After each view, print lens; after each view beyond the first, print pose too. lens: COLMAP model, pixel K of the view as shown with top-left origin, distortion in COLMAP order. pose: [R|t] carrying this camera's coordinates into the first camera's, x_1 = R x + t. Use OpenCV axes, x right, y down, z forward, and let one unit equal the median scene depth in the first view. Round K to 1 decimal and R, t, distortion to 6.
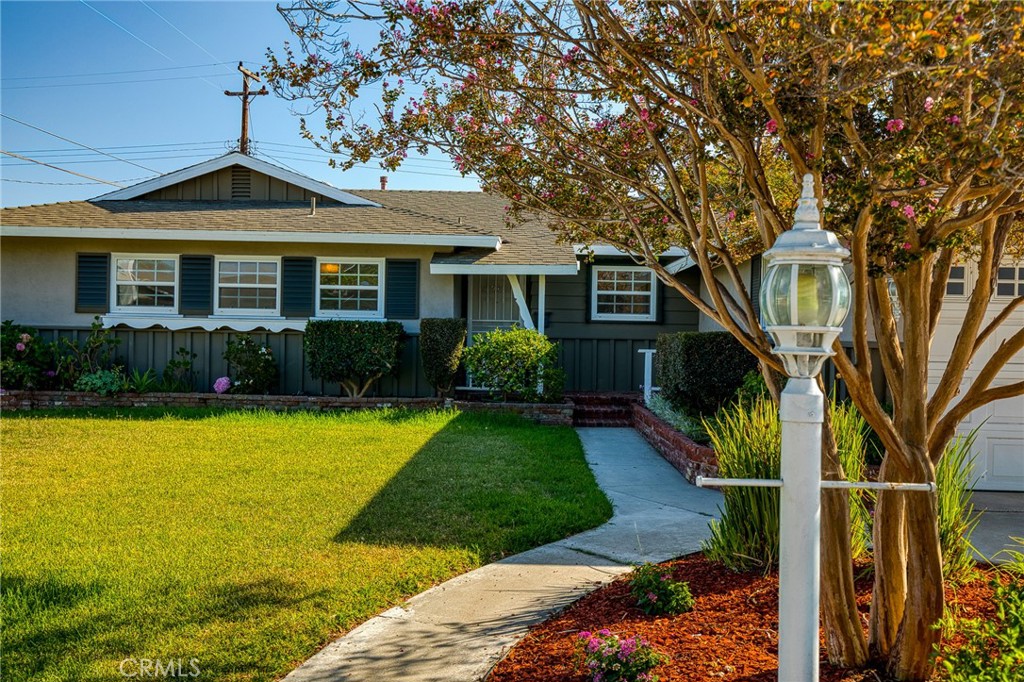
lens RADIAL K [[969.6, 0, 513.1], [0, 969.6, 342.3], [0, 0, 1]] dist [0.045071, 0.000000]
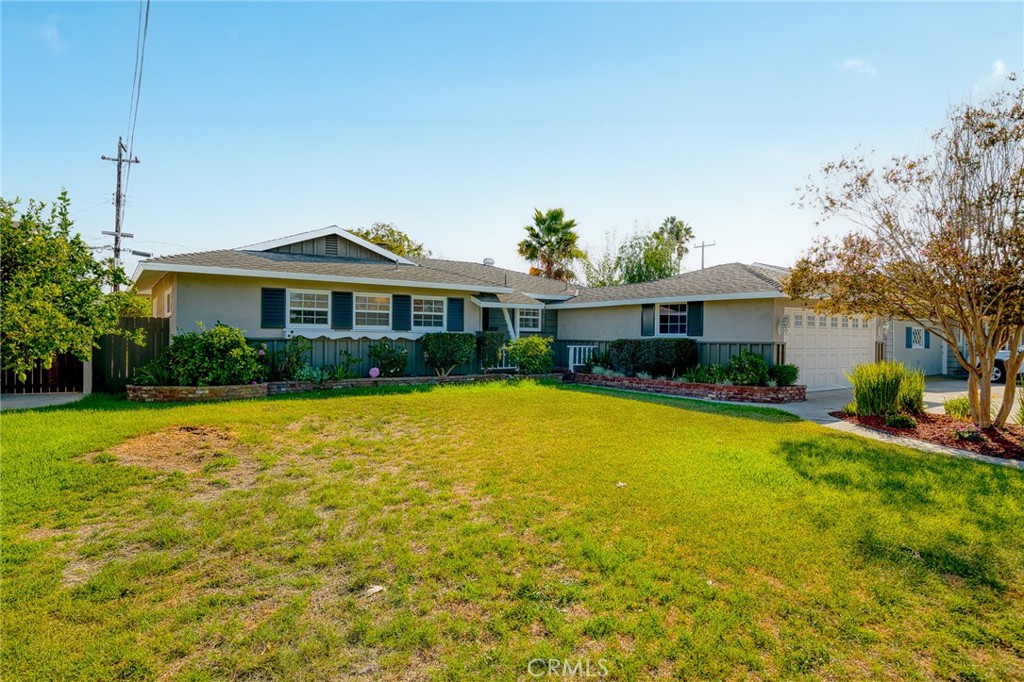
lens RADIAL K [[583.9, 0, 513.5], [0, 583.9, 340.4], [0, 0, 1]] dist [-0.008264, -0.001022]
pose [[0.807597, -0.013307, 0.589584, -0.659661], [0.010757, 0.999911, 0.007833, -0.014779], [-0.589636, 0.000016, 0.807669, 0.070160]]
